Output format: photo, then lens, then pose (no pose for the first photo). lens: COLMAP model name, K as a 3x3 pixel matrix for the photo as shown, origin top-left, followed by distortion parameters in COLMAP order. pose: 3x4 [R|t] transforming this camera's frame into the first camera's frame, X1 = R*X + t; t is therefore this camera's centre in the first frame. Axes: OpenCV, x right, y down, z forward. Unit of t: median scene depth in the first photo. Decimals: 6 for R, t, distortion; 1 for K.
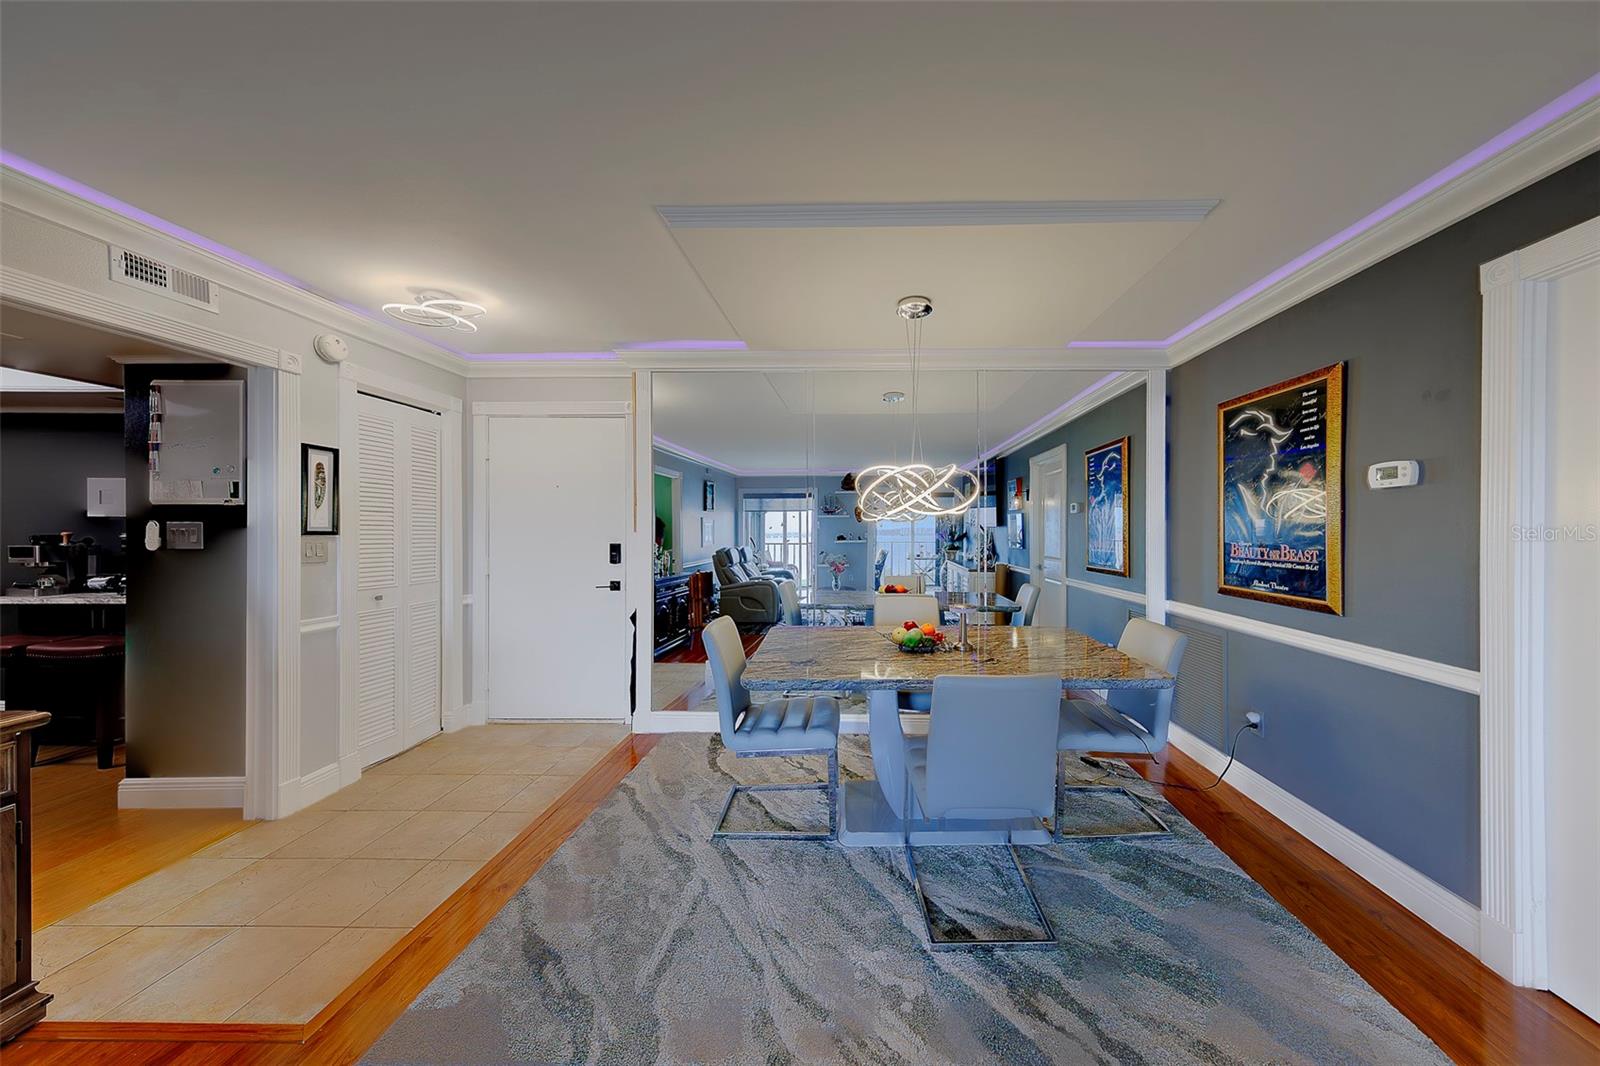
lens RADIAL K [[515.5, 0, 858.6], [0, 515.5, 531.1], [0, 0, 1]] dist [0.004120, 0.000707]
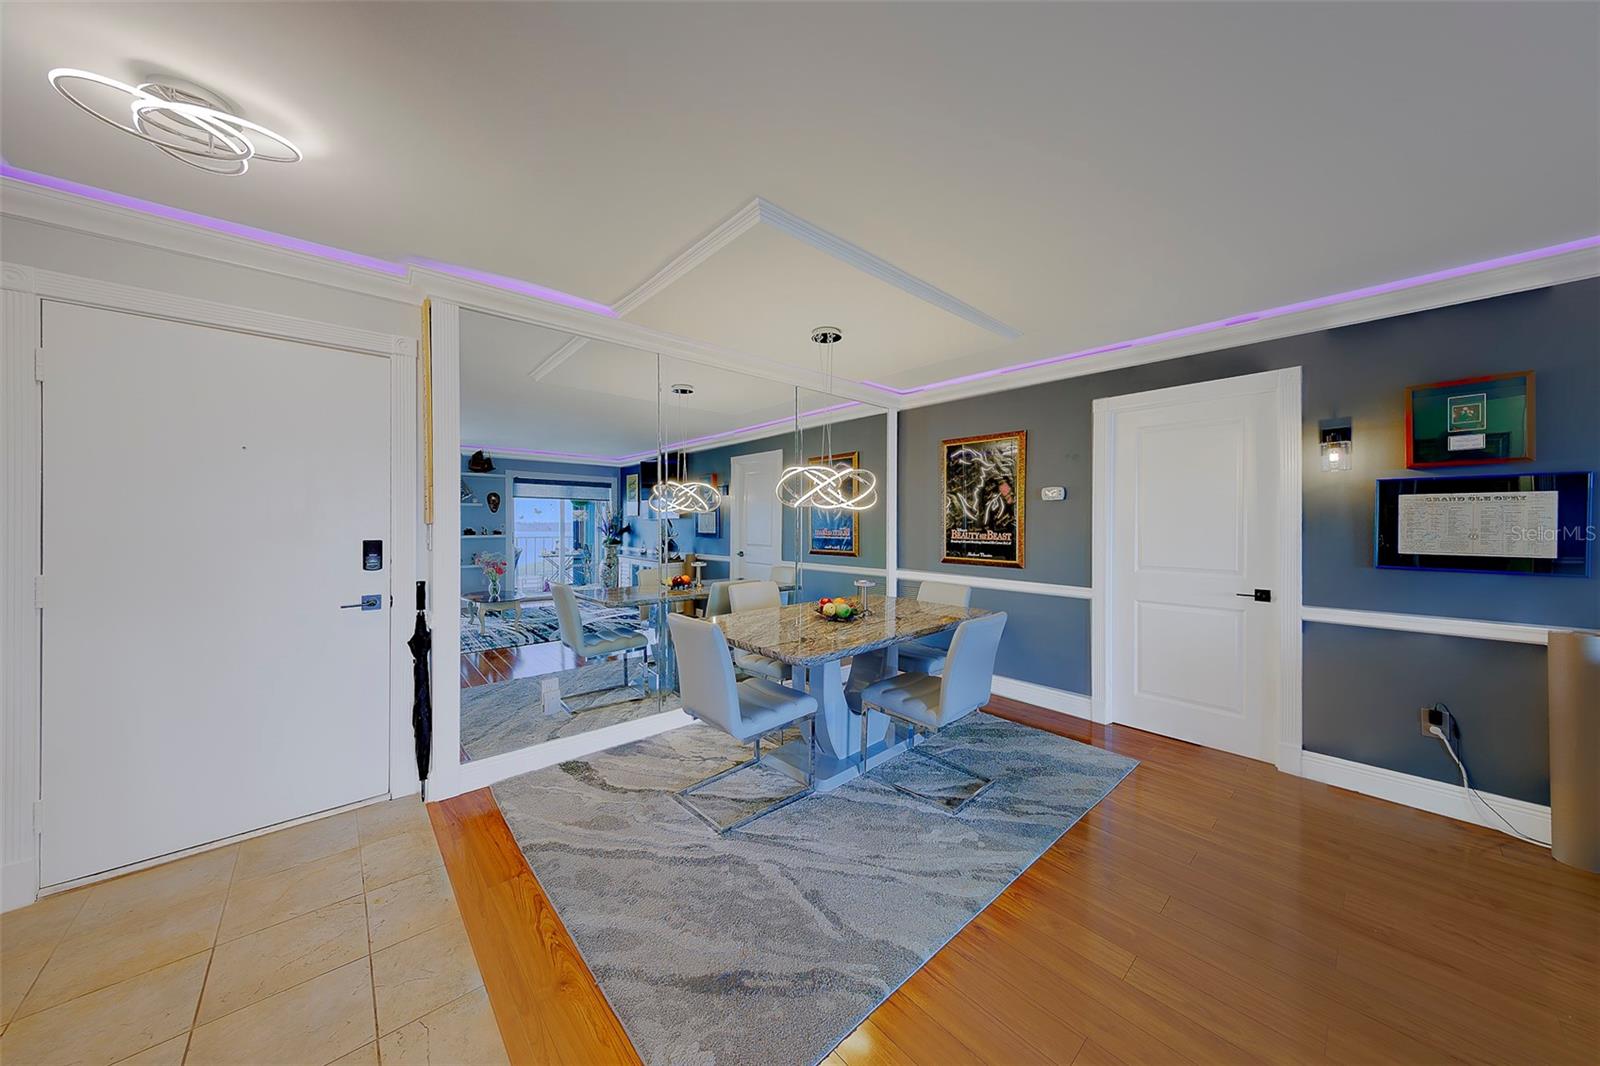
lens RADIAL K [[515.5, 0, 810.8], [0, 515.5, 527.2], [0, 0, 1]] dist [0.004120, 0.000707]
pose [[0.730504, -0.005378, 0.682887, -0.775550], [0.001009, 0.999976, 0.006796, 0.003470], [-0.682908, -0.004276, 0.730492, 0.160119]]
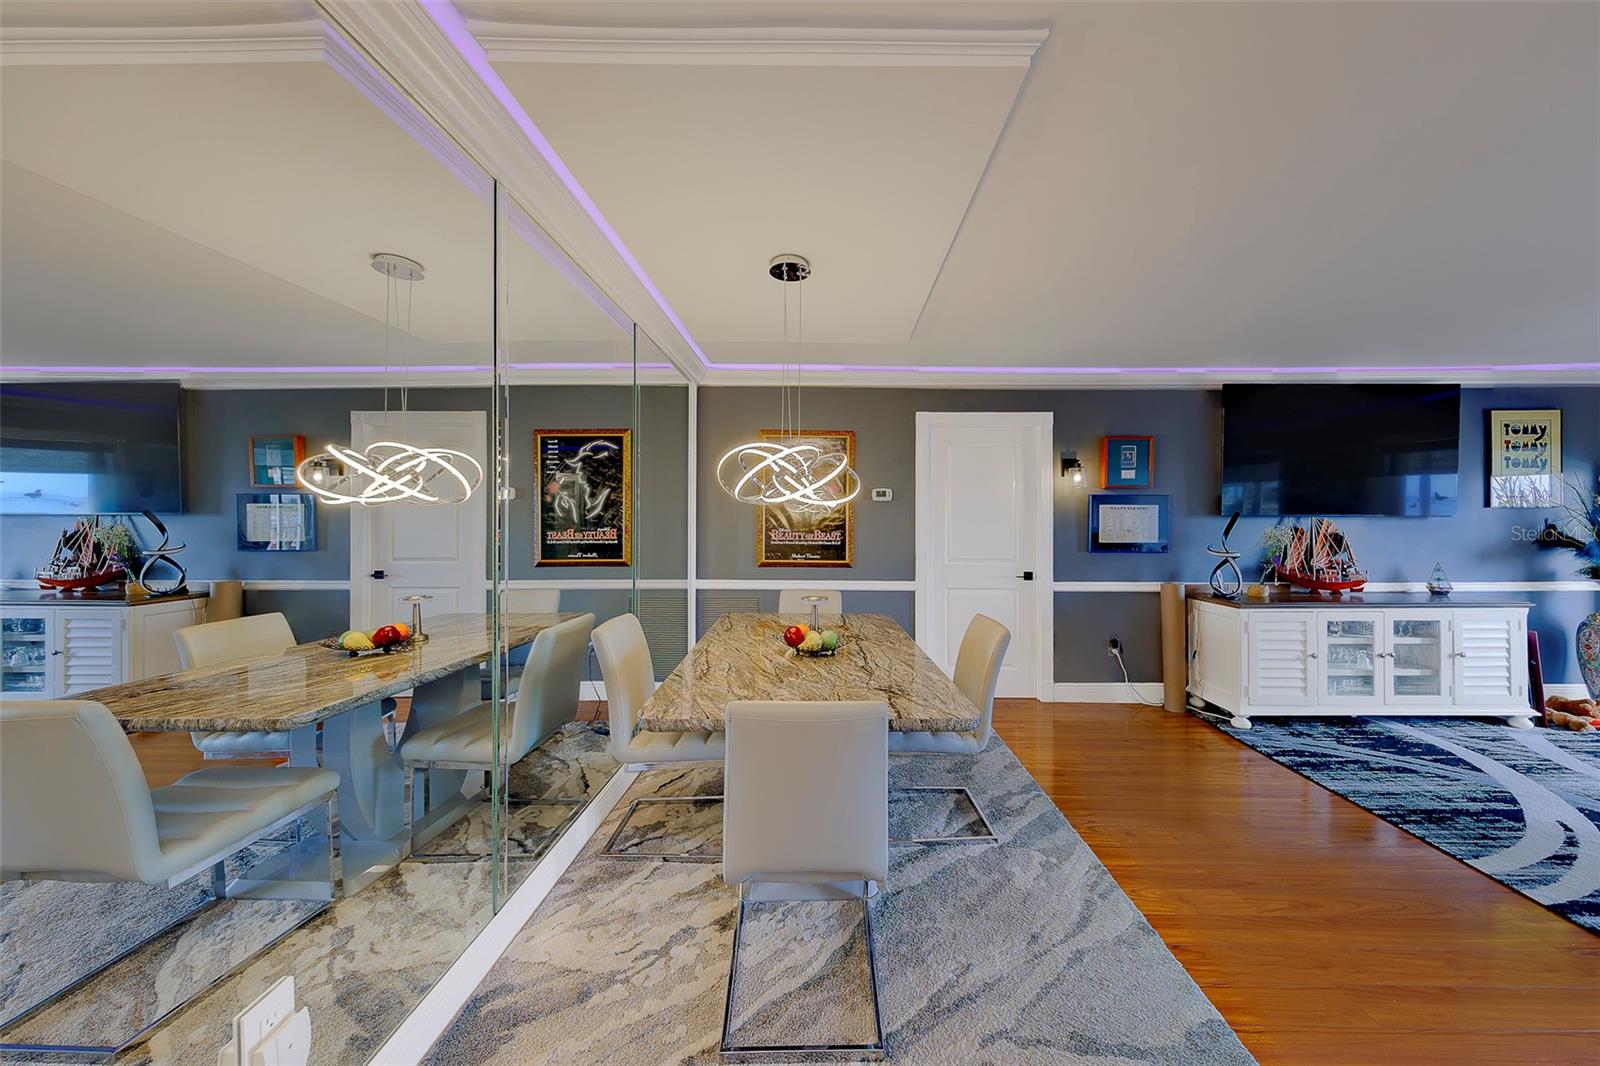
lens RADIAL K [[515.5, 0, 817.8], [0, 515.5, 513.9], [0, 0, 1]] dist [0.004120, 0.000707]
pose [[-0.003800, 0.014036, 0.999894, -0.813248], [0.000774, 0.999901, -0.014033, -0.001923], [-0.999992, 0.000721, -0.003811, 1.009840]]
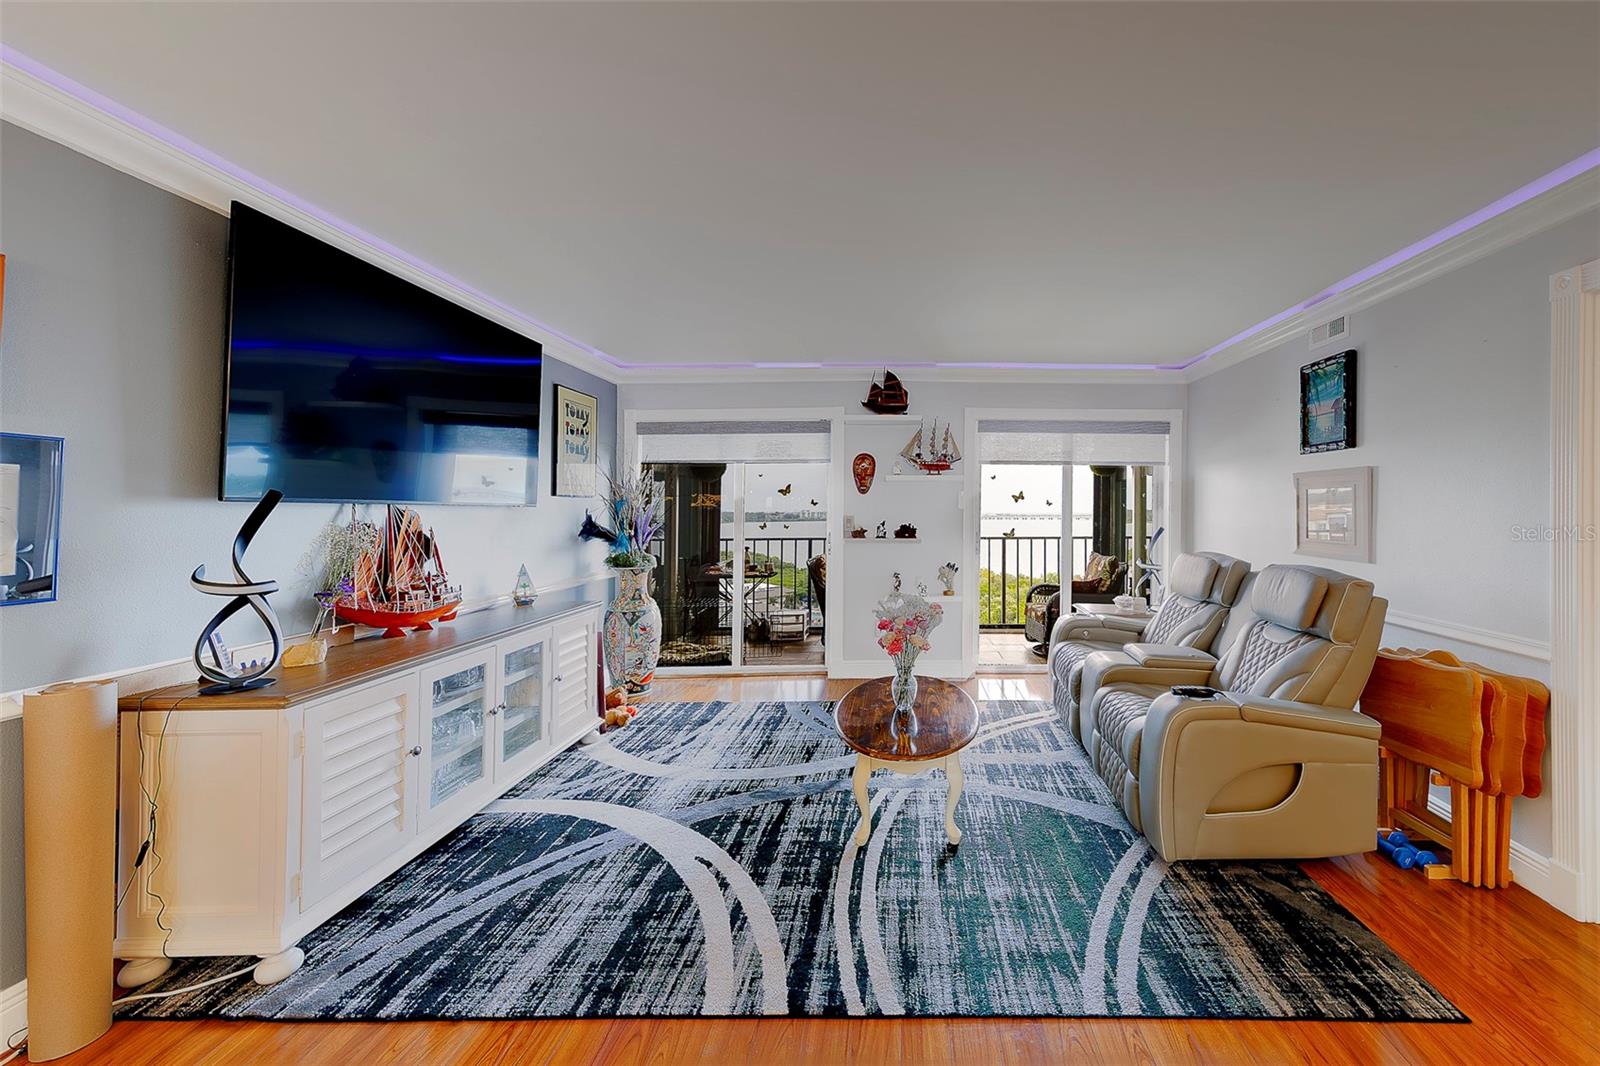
lens RADIAL K [[621.8, 0, 912.4], [0, 621.8, 511.9], [0, 0, 1]] dist [0.007969, -0.000104]
pose [[-0.999929, 0.010901, -0.004830, -0.151642], [0.010896, 0.999940, 0.001033, 0.007856], [0.004841, 0.000980, -0.999988, 0.608110]]
